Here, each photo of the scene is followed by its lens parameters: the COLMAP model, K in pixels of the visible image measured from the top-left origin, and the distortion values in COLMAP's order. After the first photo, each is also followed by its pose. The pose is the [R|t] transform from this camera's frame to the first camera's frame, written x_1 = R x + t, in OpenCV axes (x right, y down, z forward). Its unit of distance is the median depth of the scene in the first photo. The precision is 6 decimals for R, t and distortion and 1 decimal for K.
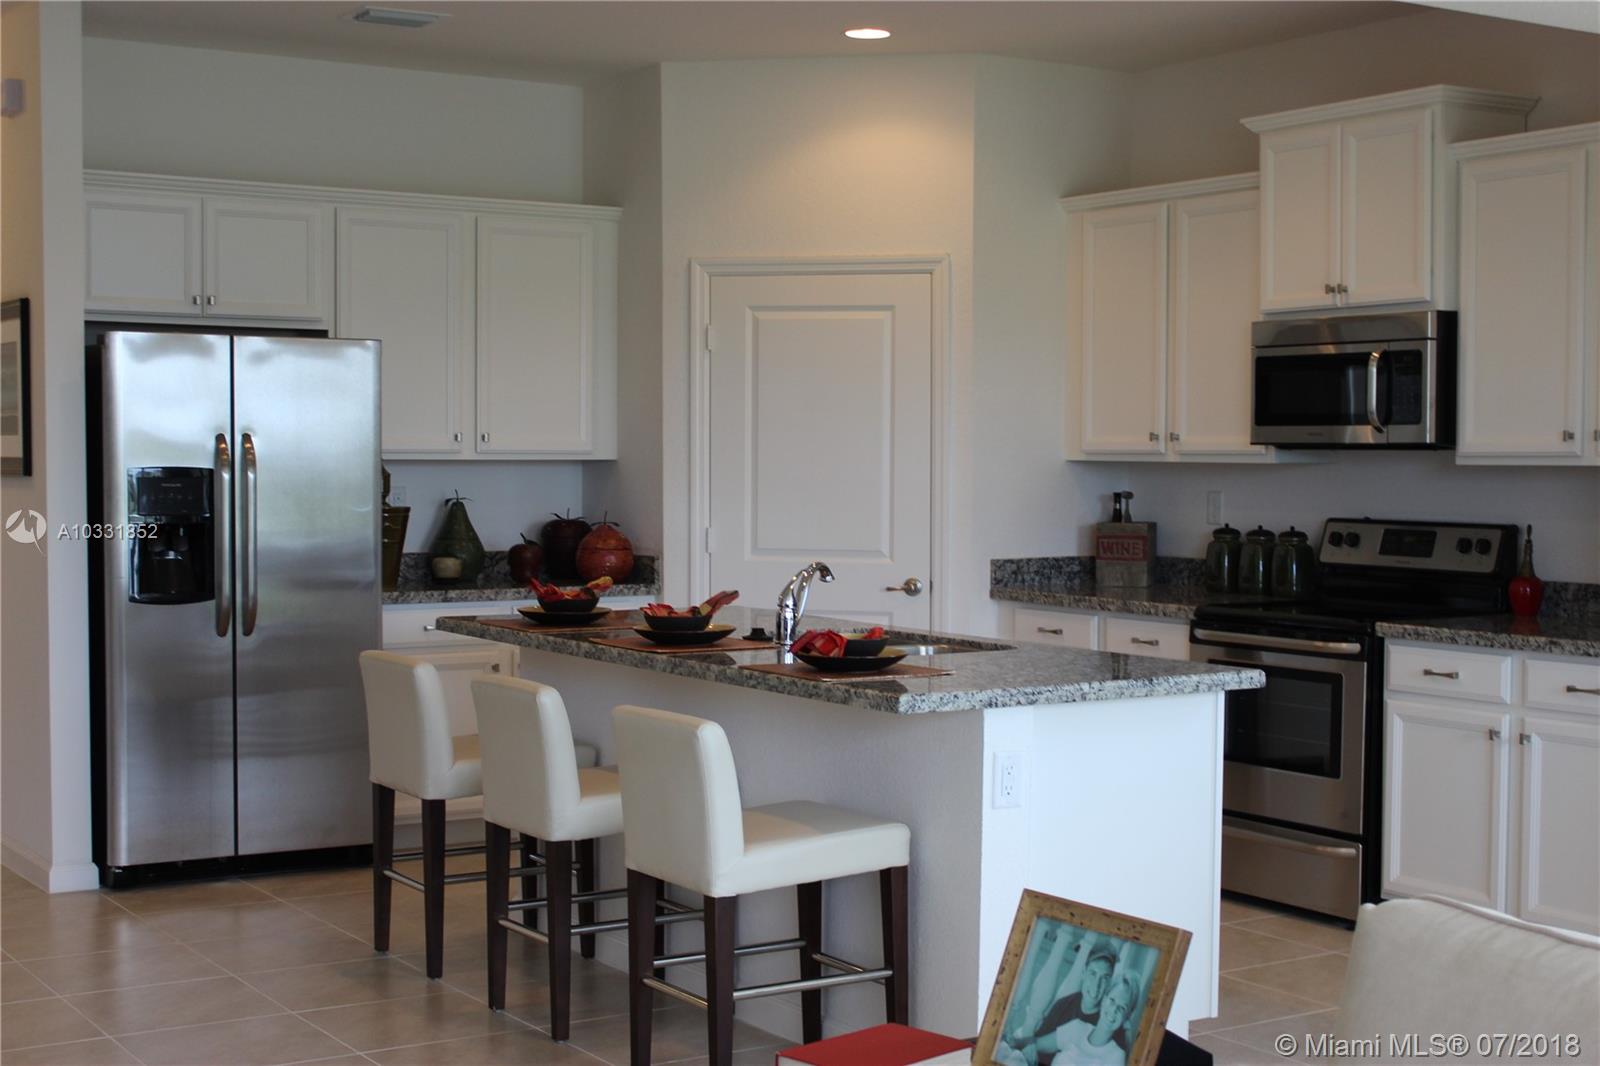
lens RADIAL K [[2230.2, 0, 830.3], [0, 2230.2, 582.6], [0, 0, 1]] dist [-0.076893, 0.186785]
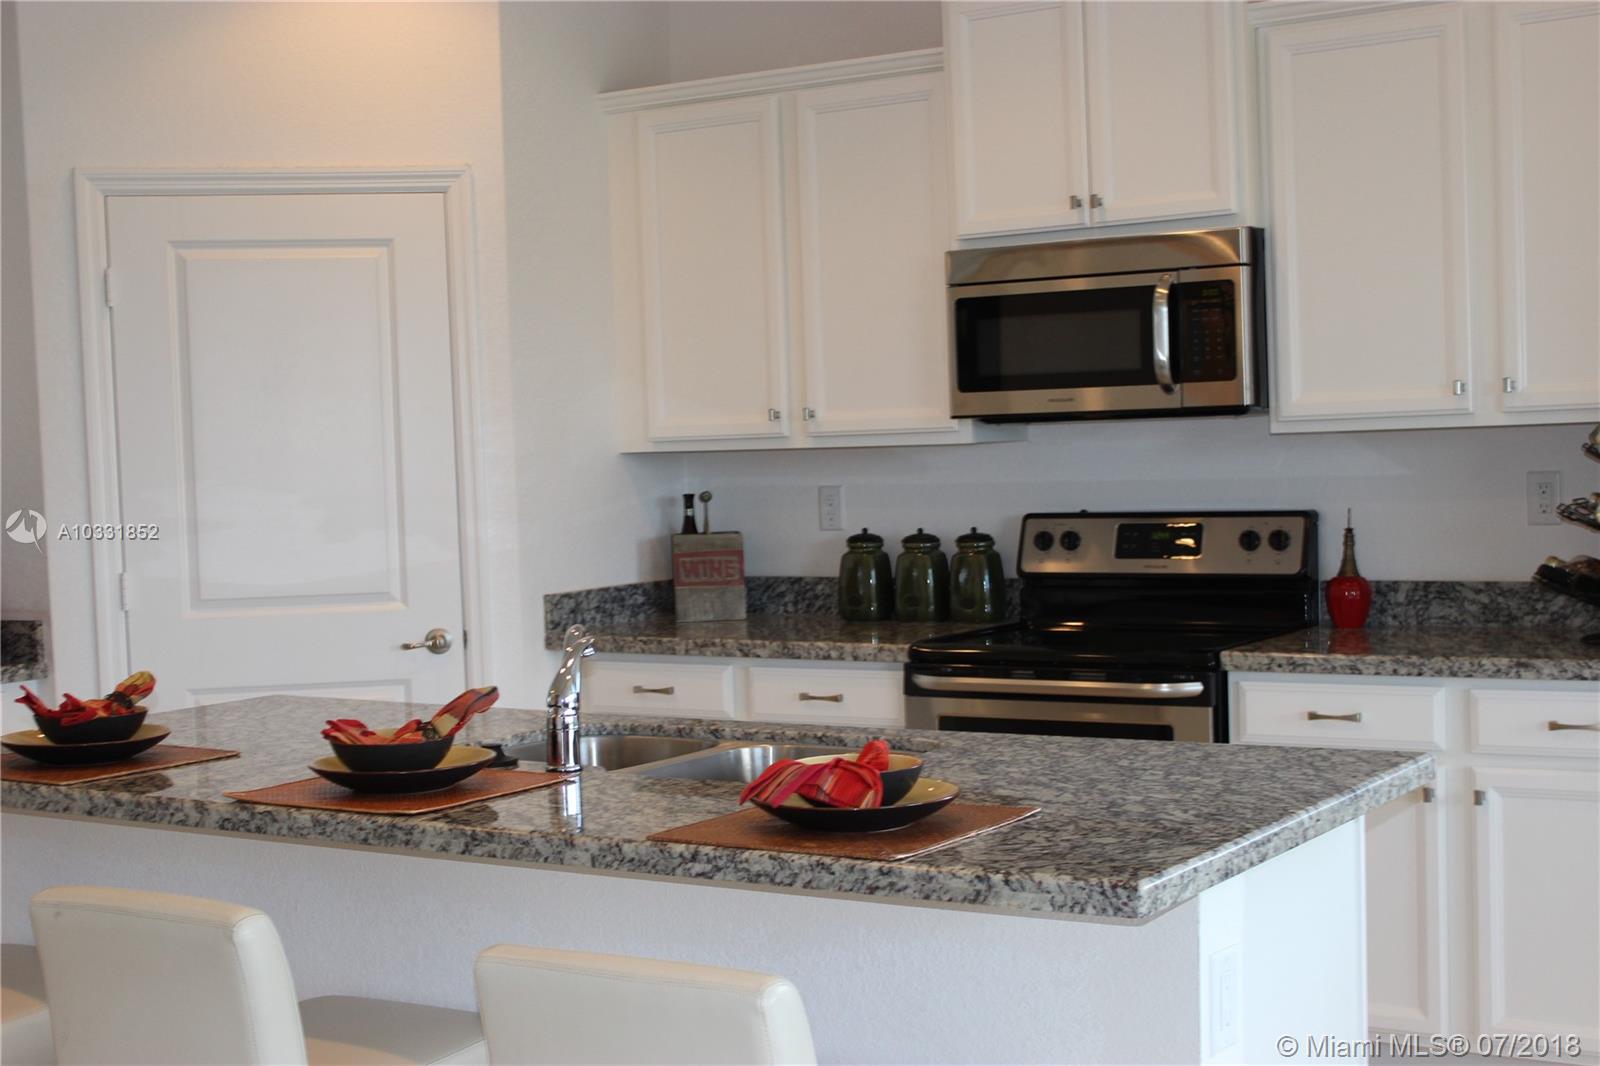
lens RADIAL K [[2230.2, 0, 830.3], [0, 2230.2, 582.6], [0, 0, 1]] dist [-0.076893, 0.186785]
pose [[0.910778, -0.059231, 0.408626, -0.150163], [0.060406, 0.998123, 0.010043, -0.017643], [-0.408454, 0.015536, 0.912647, 0.345171]]
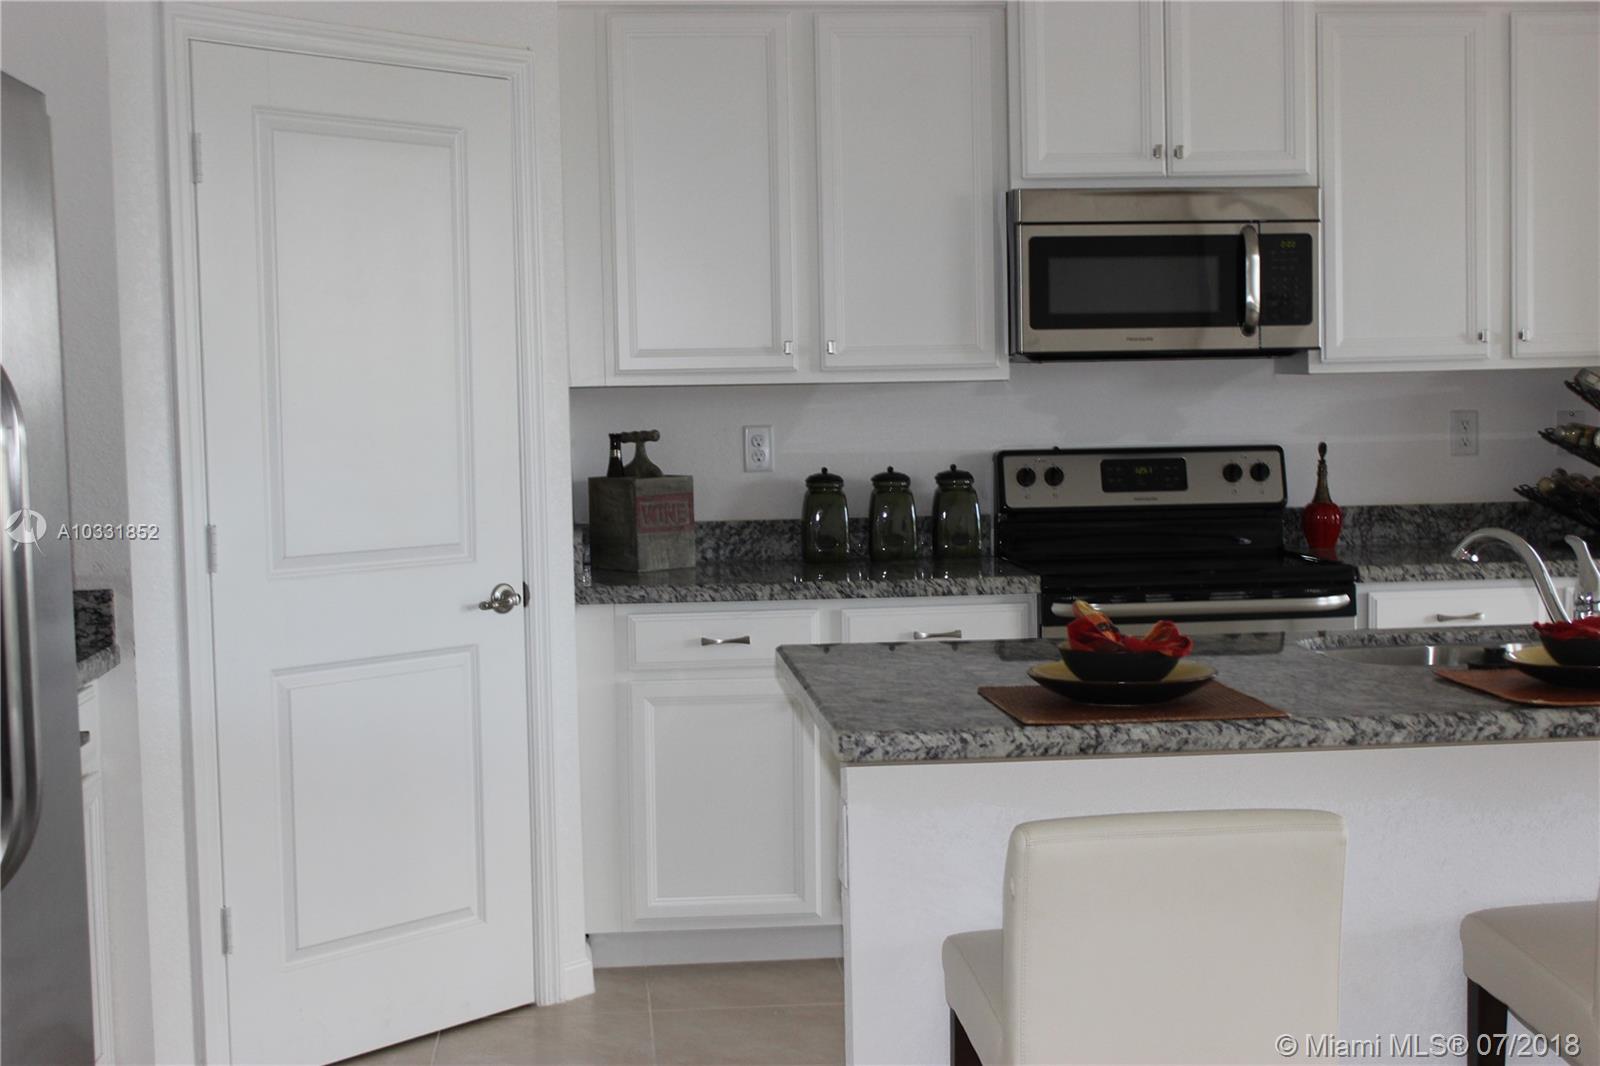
lens RADIAL K [[2222.1, 0, 868.6], [0, 2222.1, 619.9], [0, 0, 1]] dist [-0.059972, 0.074126]
pose [[0.449276, -0.104501, 0.887260, -0.501669], [0.073342, 0.994097, 0.079947, -0.036585], [-0.890378, 0.029155, 0.454288, 0.707256]]
